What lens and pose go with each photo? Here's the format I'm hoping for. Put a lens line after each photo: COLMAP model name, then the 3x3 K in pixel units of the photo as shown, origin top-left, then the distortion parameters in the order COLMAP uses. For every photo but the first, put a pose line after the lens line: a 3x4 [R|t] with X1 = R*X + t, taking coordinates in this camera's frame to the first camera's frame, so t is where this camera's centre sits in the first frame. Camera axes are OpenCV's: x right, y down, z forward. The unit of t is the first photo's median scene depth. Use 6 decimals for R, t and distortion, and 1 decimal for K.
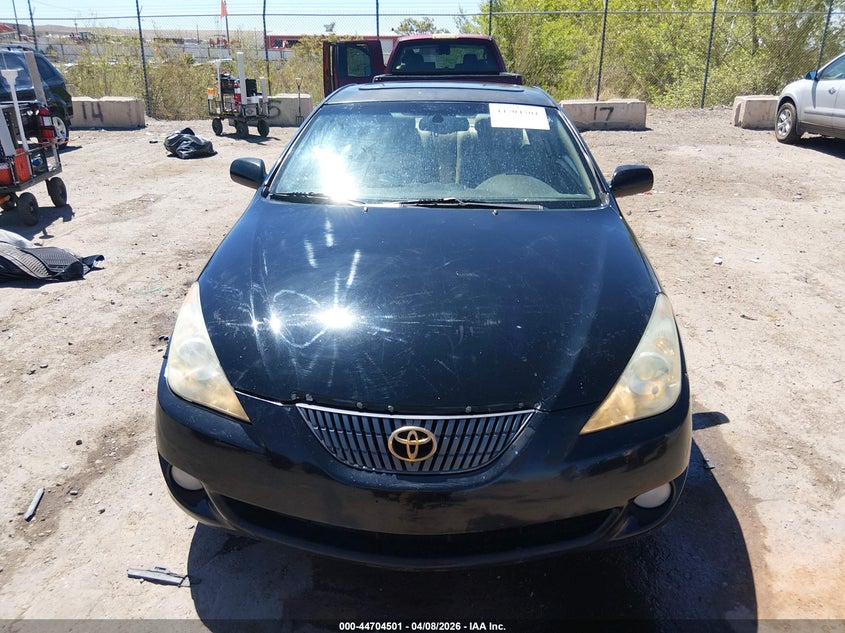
lens RADIAL K [[642.0, 0, 422.5], [0, 642.0, 316.5], [0, 0, 1]] dist [0.047713, -0.097534]
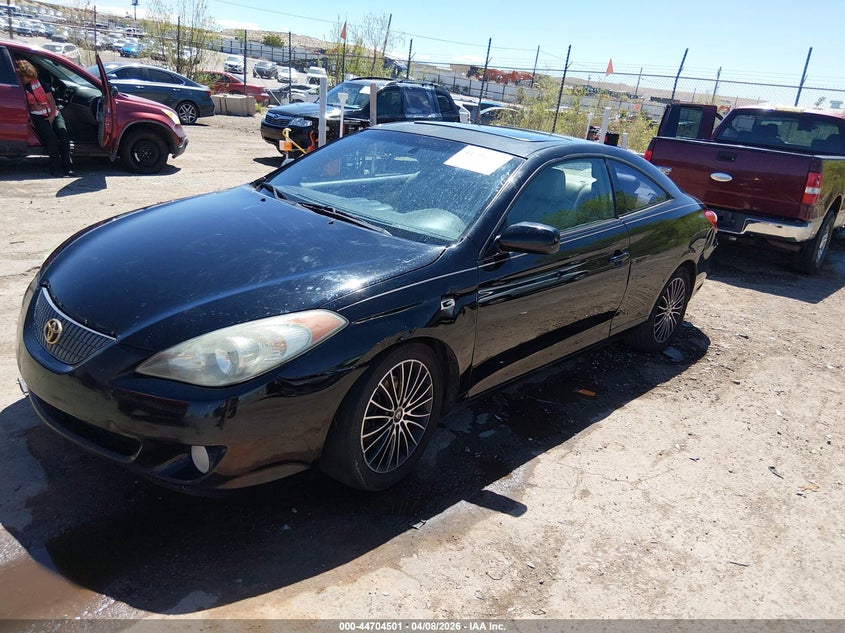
lens RADIAL K [[642.0, 0, 422.5], [0, 642.0, 316.5], [0, 0, 1]] dist [0.047713, -0.097534]
pose [[0.770276, 0.283438, -0.571260, 1.038532], [-0.328971, 0.944014, 0.024805, -0.096620], [0.546308, 0.168821, 0.820394, 0.210838]]
